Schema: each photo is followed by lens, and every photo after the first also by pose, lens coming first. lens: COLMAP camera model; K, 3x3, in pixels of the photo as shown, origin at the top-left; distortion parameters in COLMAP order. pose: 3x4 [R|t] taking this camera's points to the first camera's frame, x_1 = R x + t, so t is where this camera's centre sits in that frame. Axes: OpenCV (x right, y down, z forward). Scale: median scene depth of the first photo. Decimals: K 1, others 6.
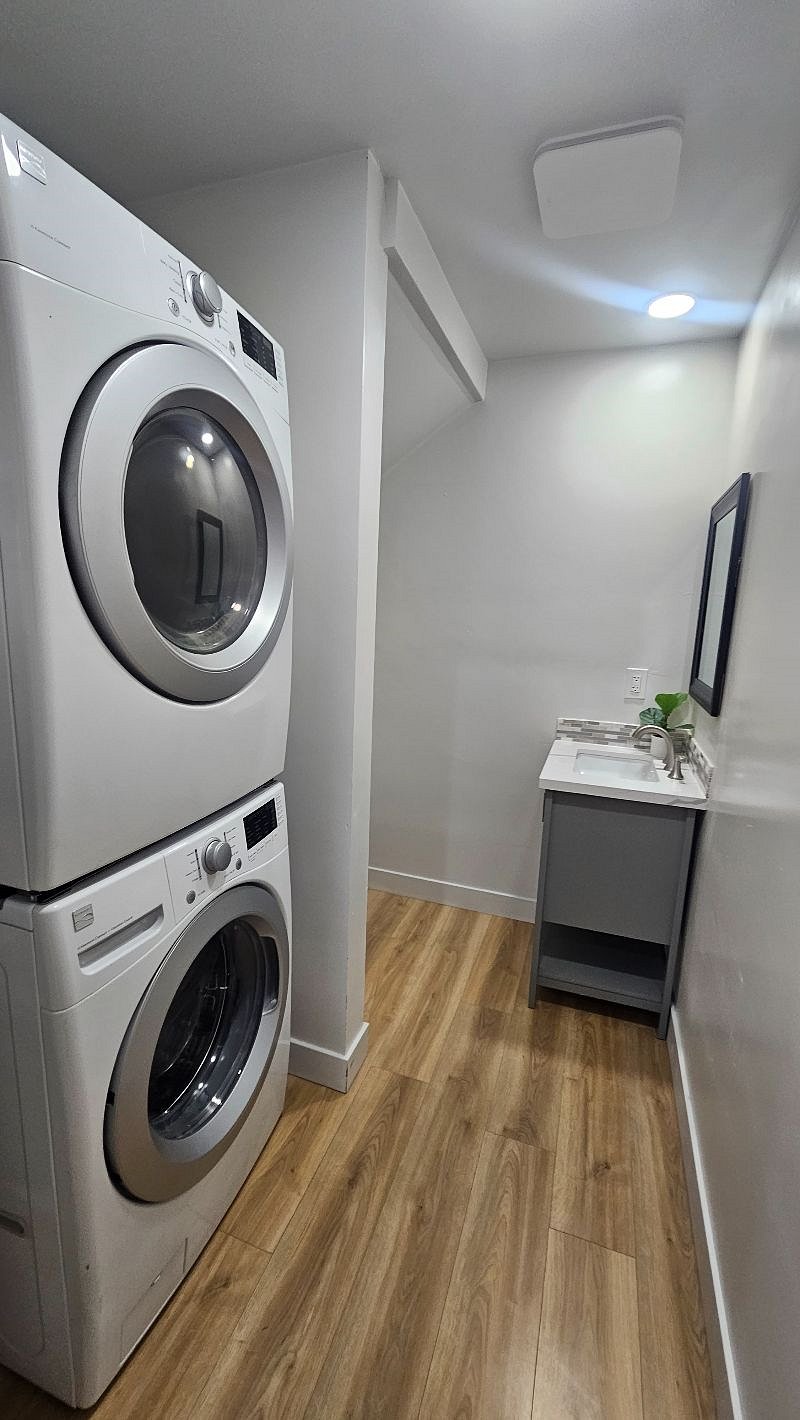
lens RADIAL K [[580.4, 0, 400.3], [0, 580.4, 710.3], [0, 0, 1]] dist [-0.007307, 0.000123]
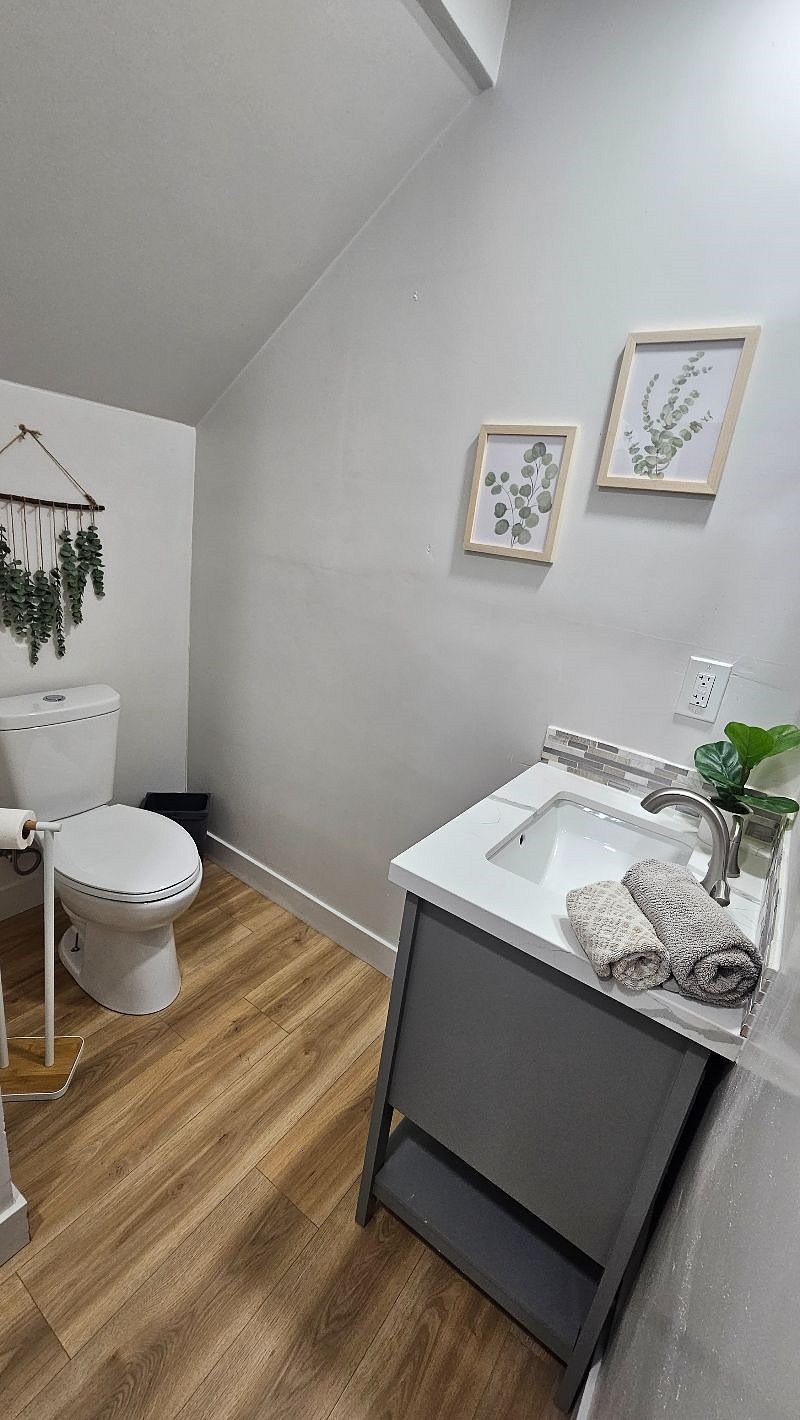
lens RADIAL K [[580.4, 0, 399.4], [0, 580.4, 711.8], [0, 0, 1]] dist [-0.007307, 0.000123]
pose [[0.959106, 0.170701, -0.225780, 0.281659], [-0.144309, 0.981120, 0.128756, -0.055639], [0.243496, -0.090909, 0.965632, 0.466300]]
